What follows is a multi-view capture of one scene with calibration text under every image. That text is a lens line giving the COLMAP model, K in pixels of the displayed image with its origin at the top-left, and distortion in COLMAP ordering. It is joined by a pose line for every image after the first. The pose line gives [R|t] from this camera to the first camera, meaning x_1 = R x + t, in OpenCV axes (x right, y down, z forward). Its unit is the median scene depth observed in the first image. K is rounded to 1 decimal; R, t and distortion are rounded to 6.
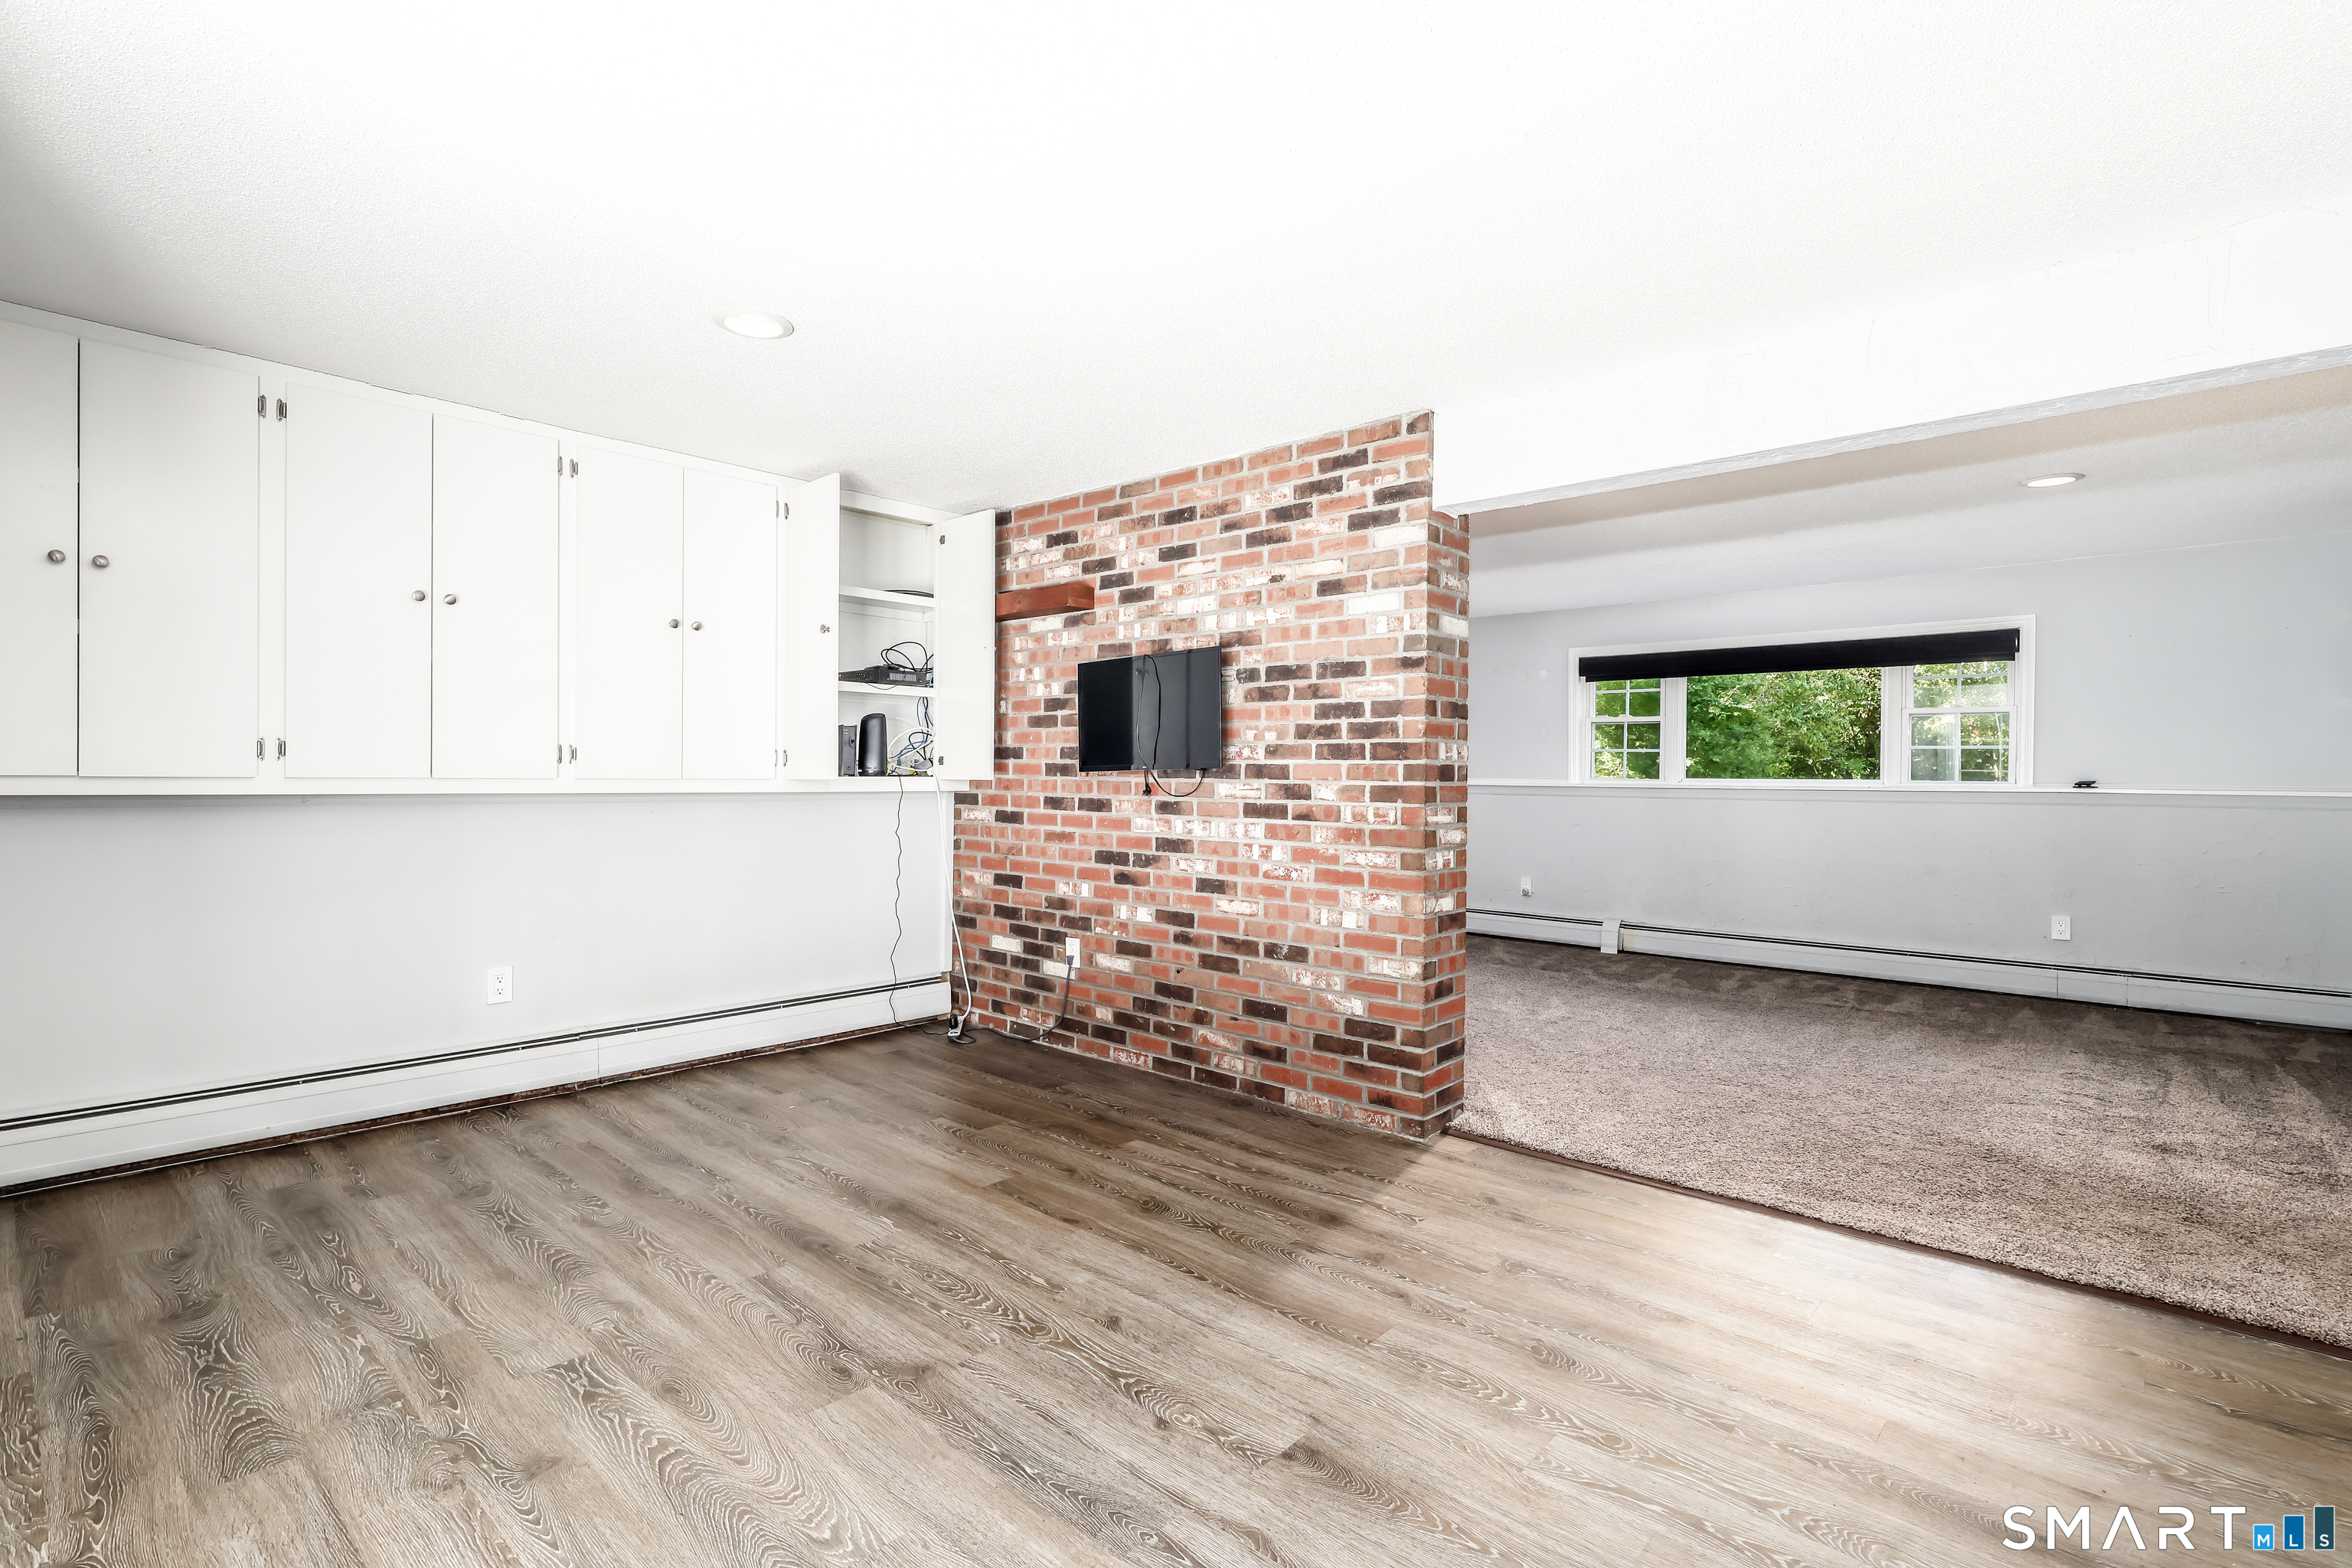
lens RADIAL K [[1089.3, 0, 1175.6], [0, 1089.3, 779.3], [0, 0, 1]] dist [-0.002118, 0.000637]
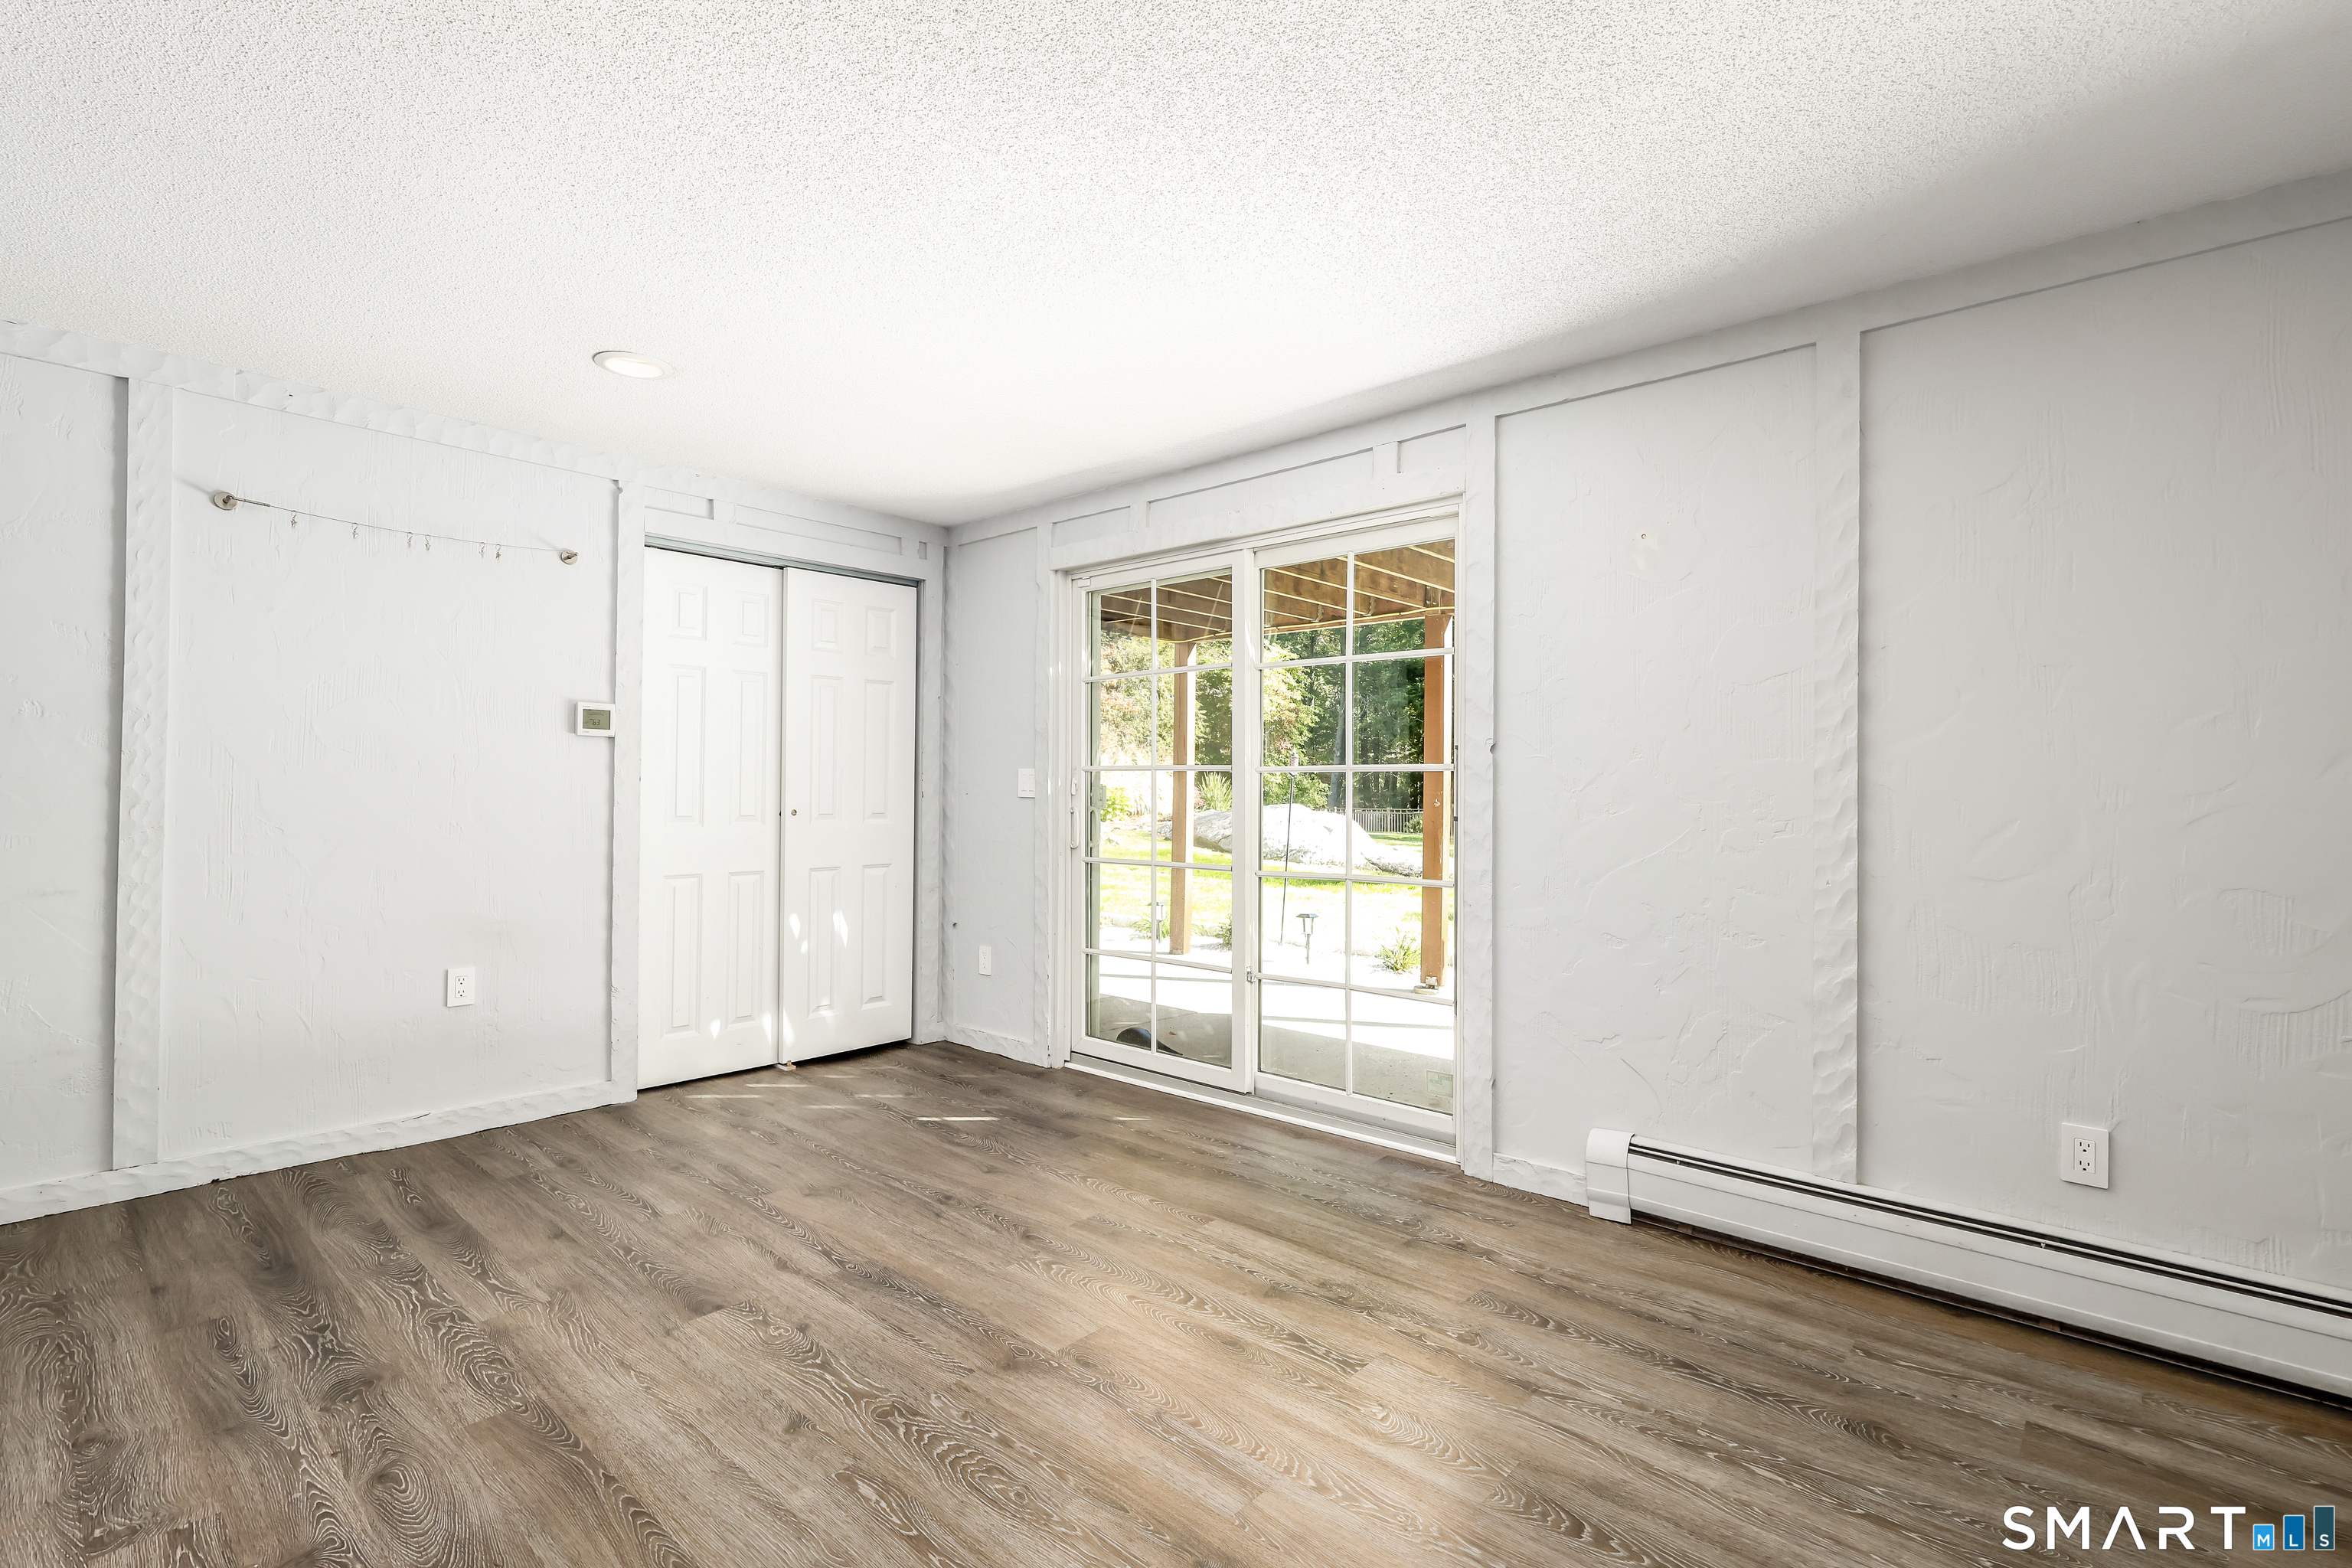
lens RADIAL K [[1089.3, 0, 1175.6], [0, 1089.3, 779.3], [0, 0, 1]] dist [-0.002118, 0.000637]
pose [[-0.999795, -0.020238, -0.001059, -0.313104], [-0.020230, 0.999773, -0.006748, -0.007219], [0.001195, -0.006725, -0.999977, 1.688006]]
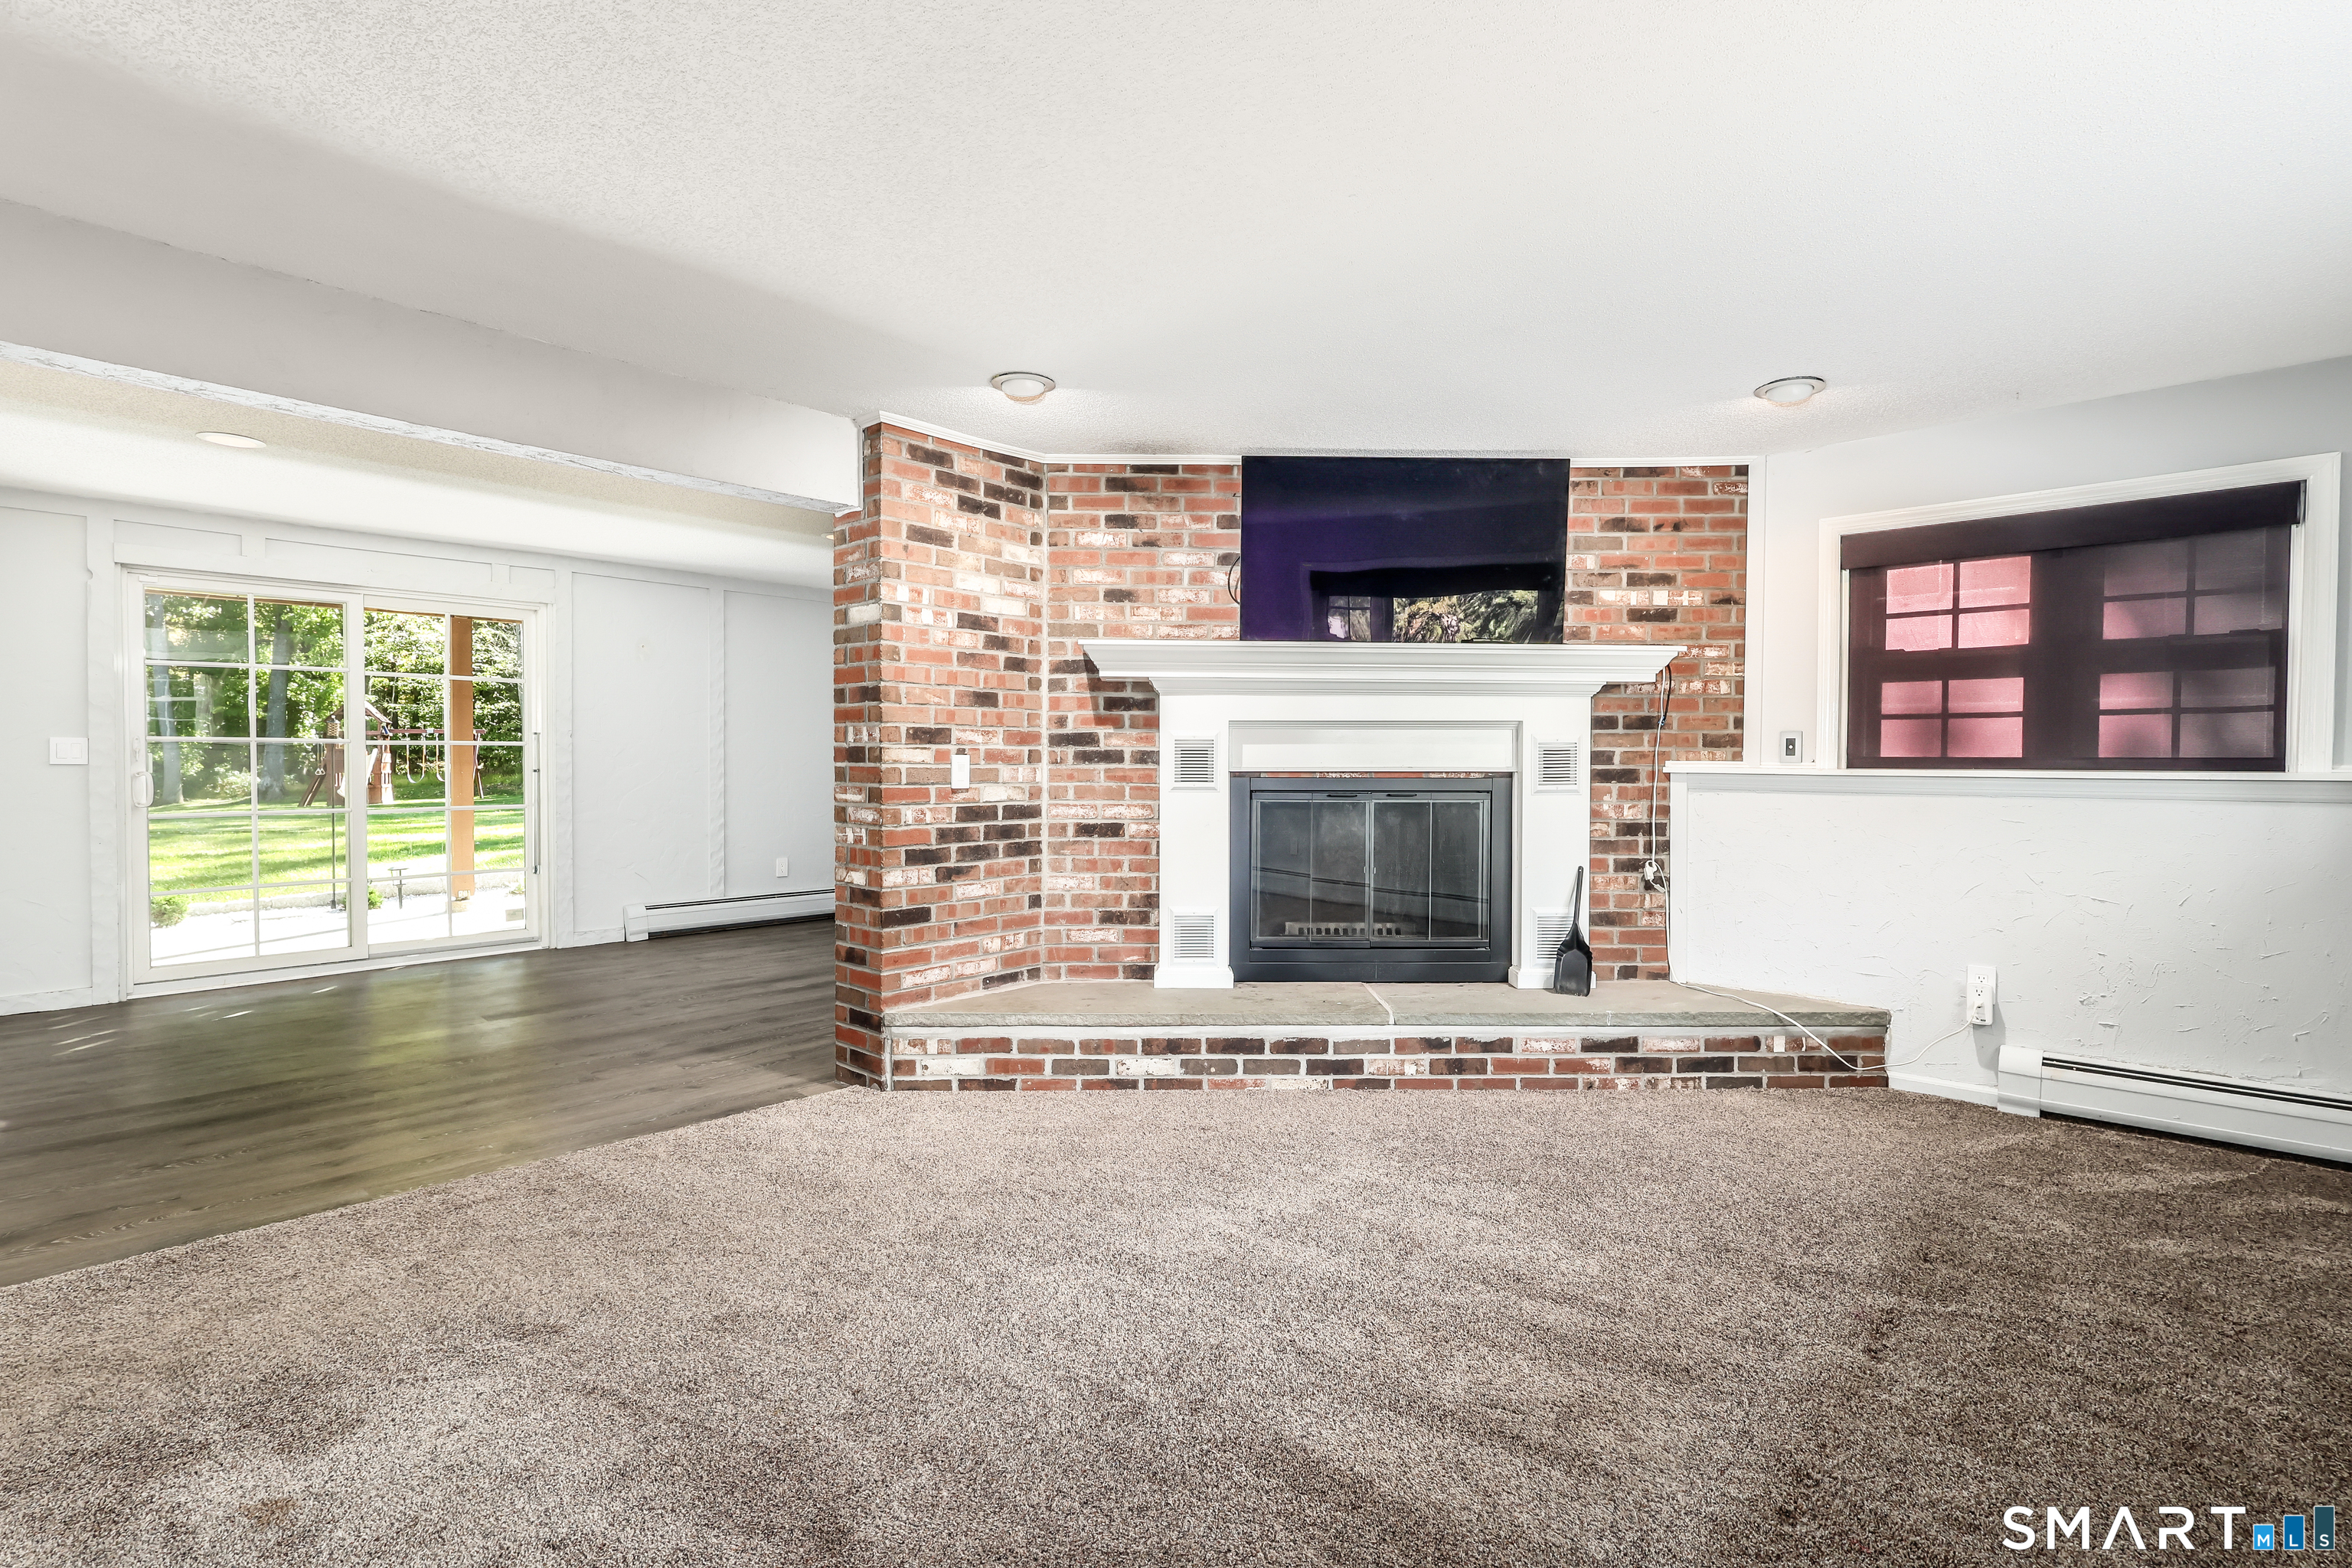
lens RADIAL K [[1089.3, 0, 1175.6], [0, 1089.3, 779.3], [0, 0, 1]] dist [-0.002118, 0.000637]
pose [[-0.020940, 0.011312, -0.999717, 1.862089], [-0.006293, 0.999915, 0.011446, 0.006135], [0.999761, 0.006531, -0.020867, 1.903777]]
